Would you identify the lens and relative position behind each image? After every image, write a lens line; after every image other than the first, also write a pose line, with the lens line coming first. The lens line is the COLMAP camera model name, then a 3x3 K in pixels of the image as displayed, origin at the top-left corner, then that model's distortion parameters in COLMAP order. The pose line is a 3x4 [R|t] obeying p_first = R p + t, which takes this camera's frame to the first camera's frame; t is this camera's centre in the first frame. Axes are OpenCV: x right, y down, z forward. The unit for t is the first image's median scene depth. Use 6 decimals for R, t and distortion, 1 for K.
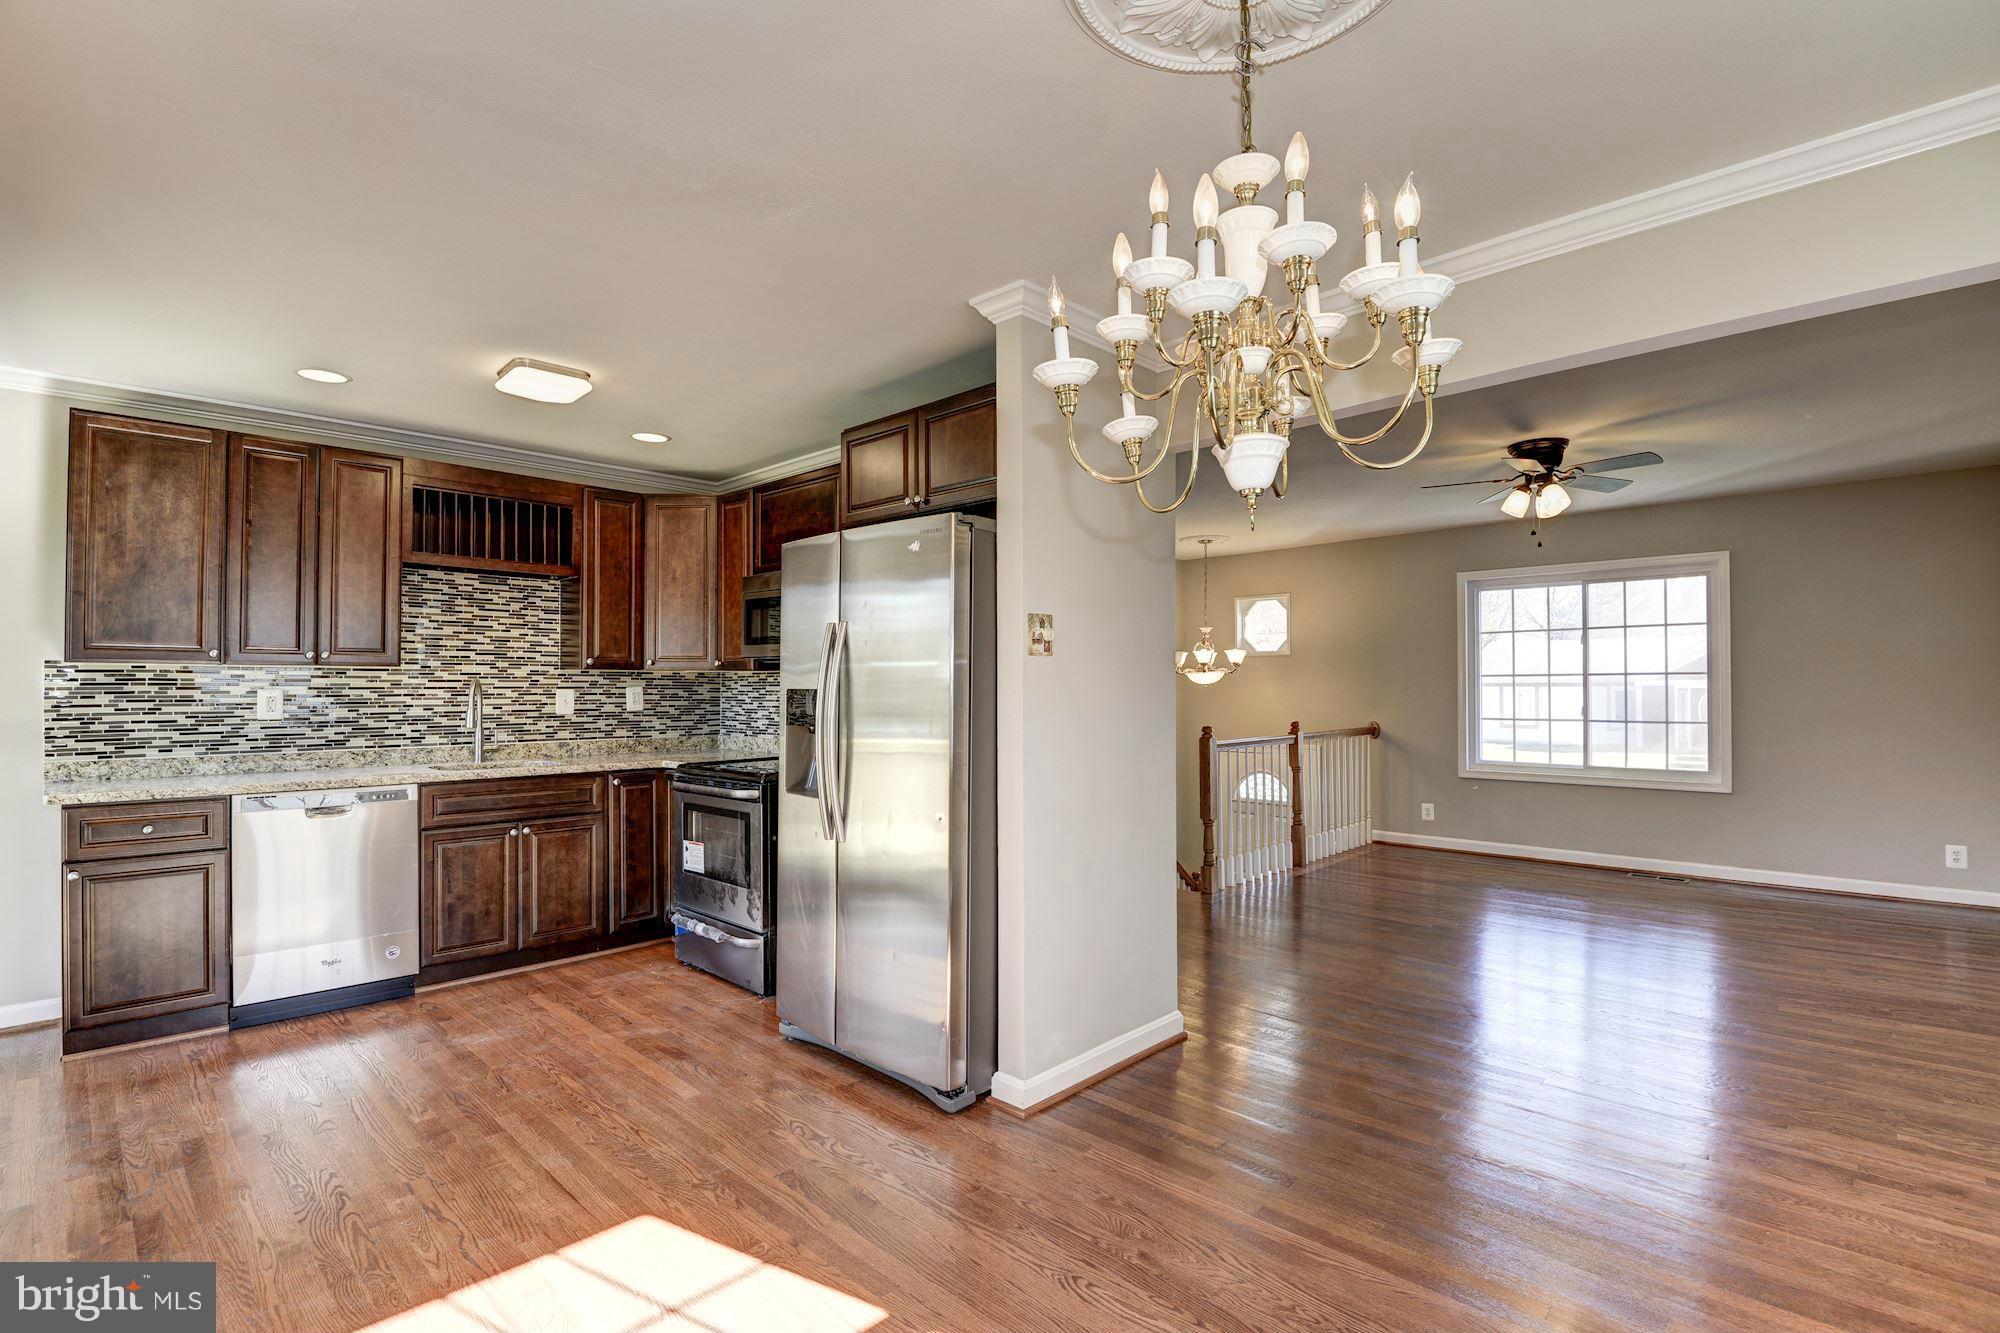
lens RADIAL K [[928.1, 0, 1000.3], [0, 928.1, 675.8], [0, 0, 1]] dist [0.000784, -0.019477]
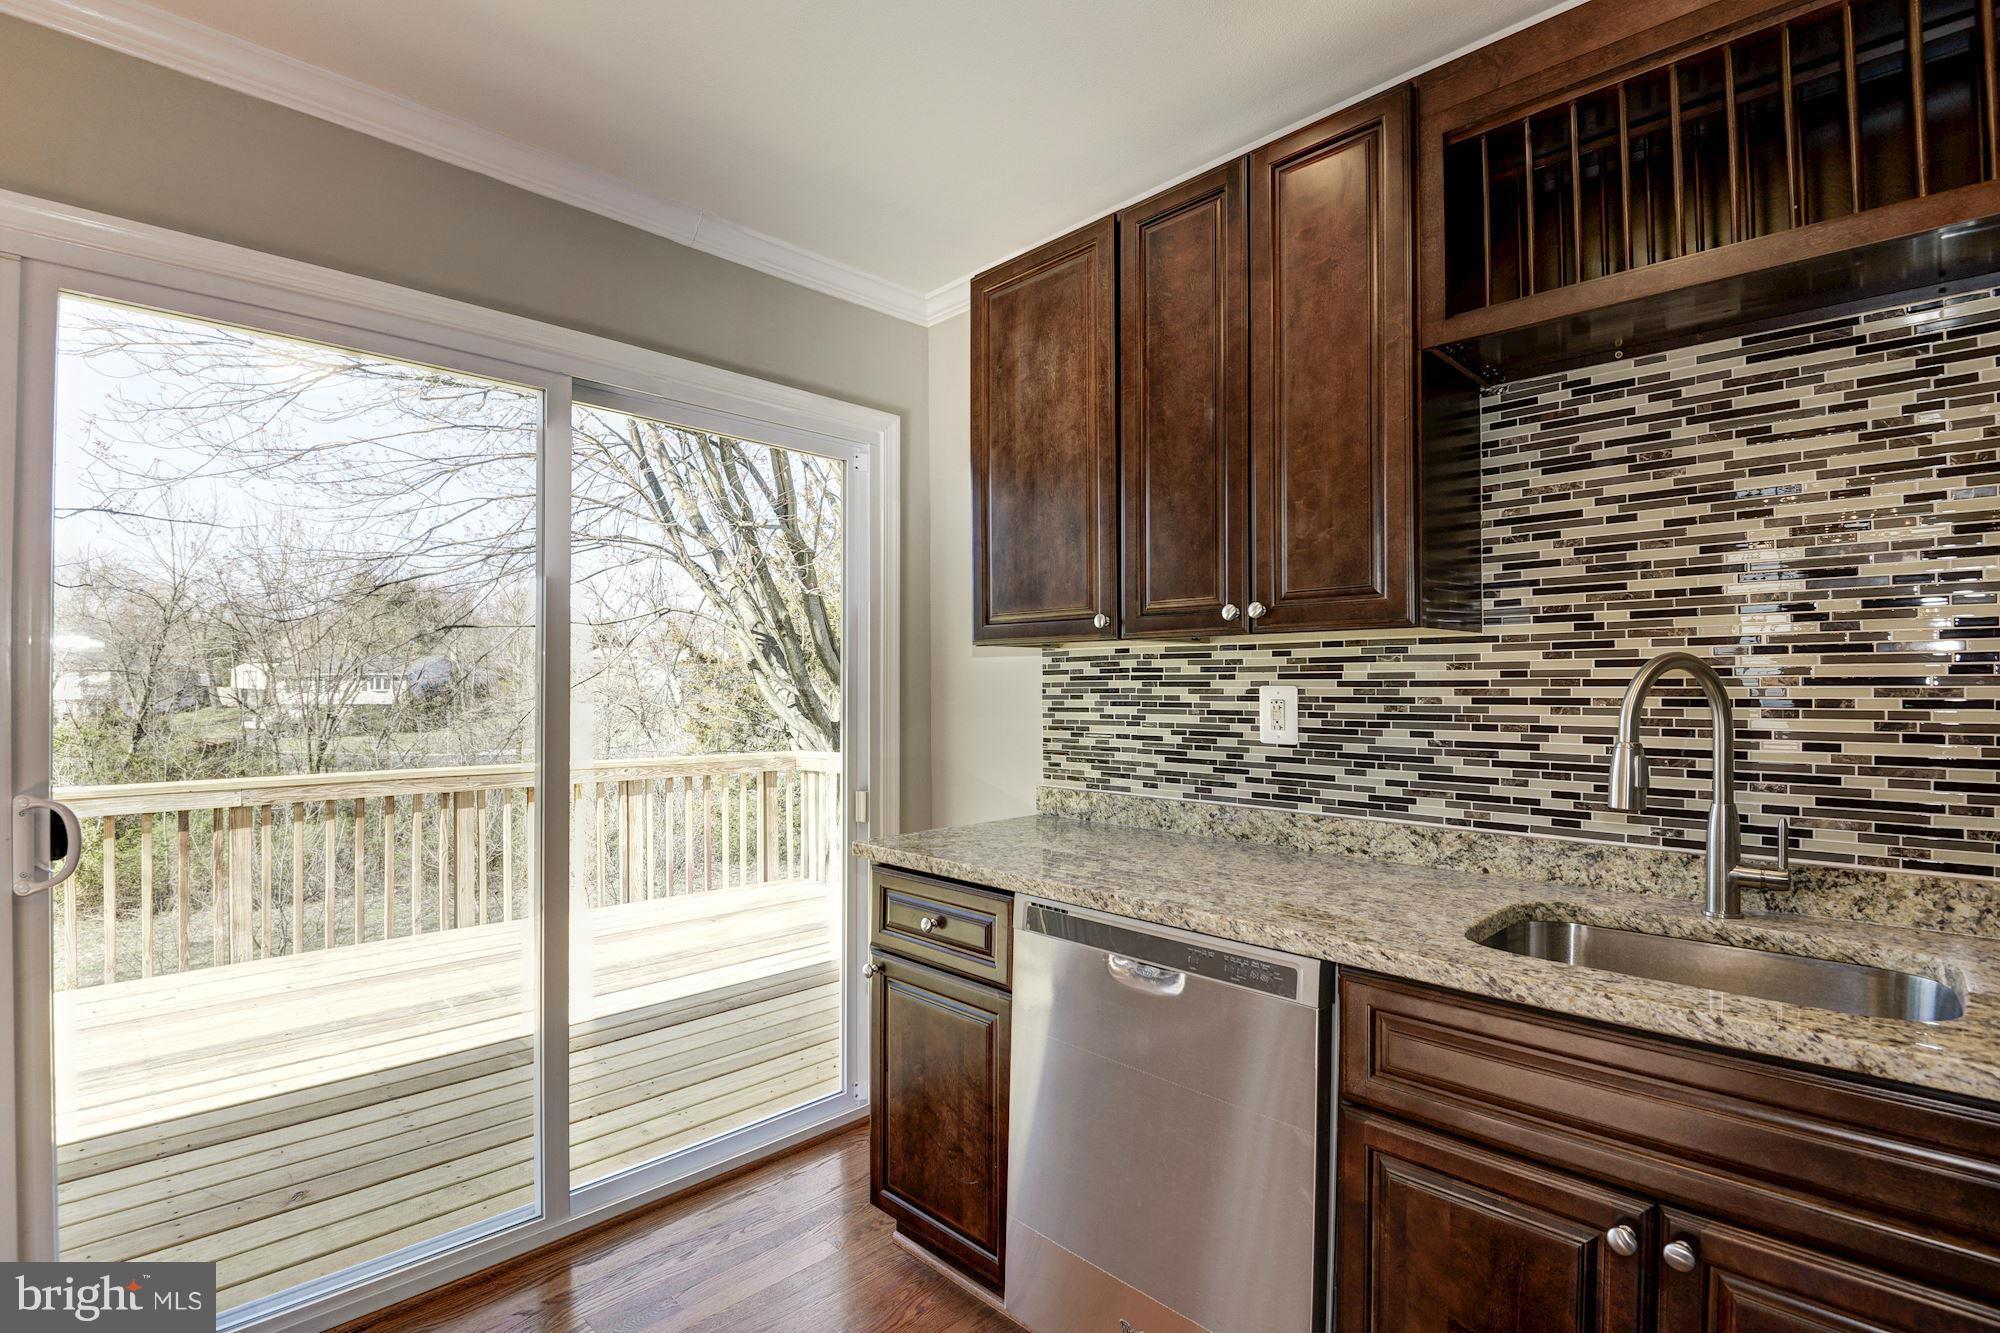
lens RADIAL K [[921.6, 0, 992.3], [0, 921.6, 678.5], [0, 0, 1]] dist [0.002782, -0.019999]
pose [[-0.015438, -0.005111, -0.999868, -0.267113], [0.014103, 0.999886, -0.005329, 0.010835], [0.999781, -0.014183, -0.015364, 0.829421]]
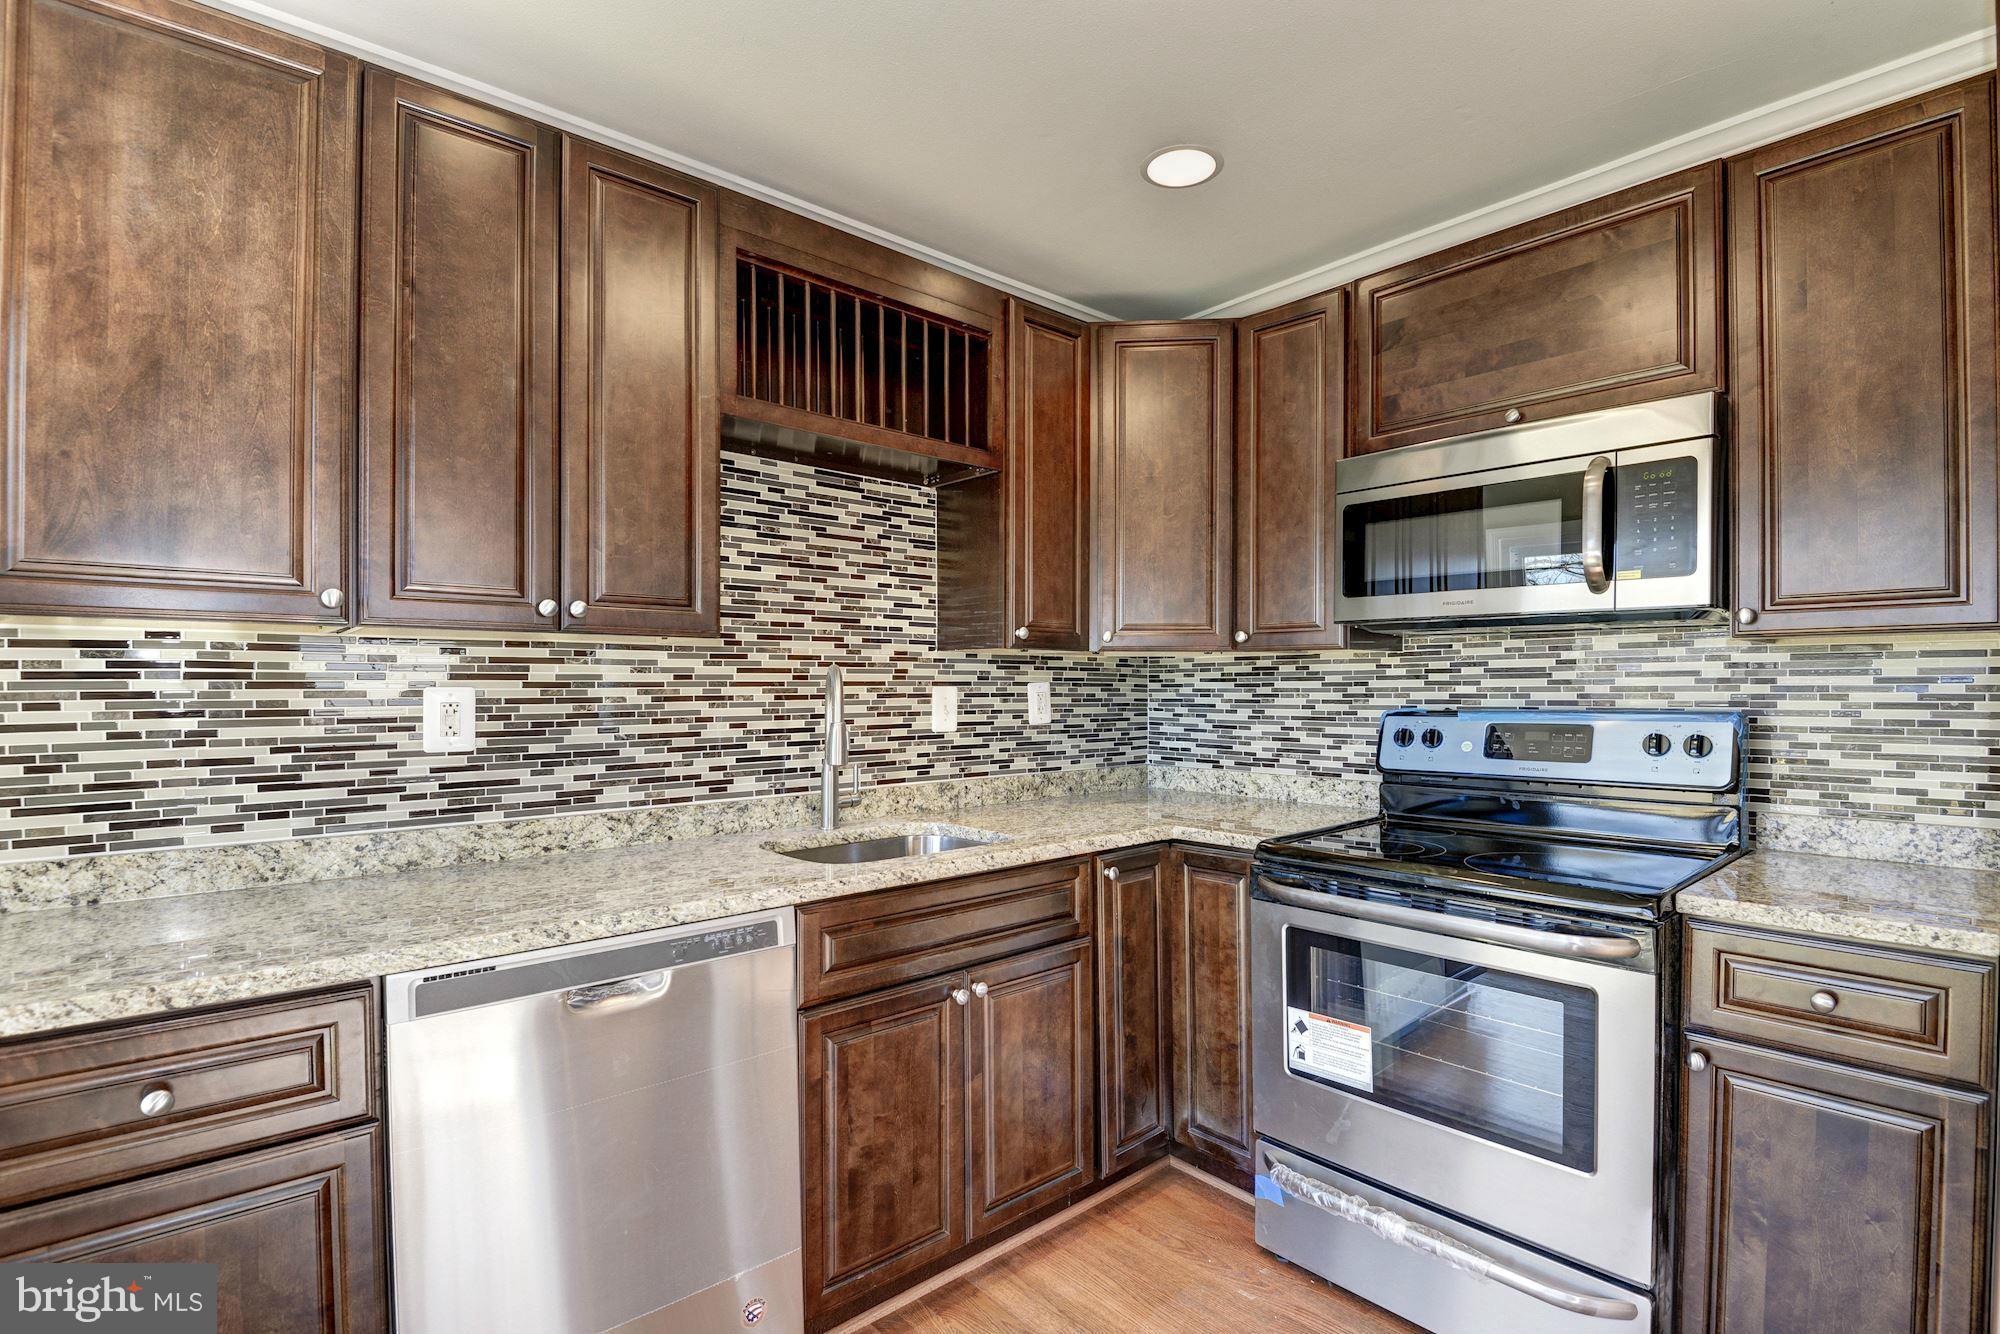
lens RADIAL K [[923.5, 0, 1006.6], [0, 923.5, 689.0], [0, 0, 1]] dist [0.015756, -0.028865]
pose [[0.997092, -0.001540, -0.076190, -0.467440], [0.002734, 0.999875, 0.015577, 0.008965], [0.076156, -0.015741, 0.996972, 0.545448]]
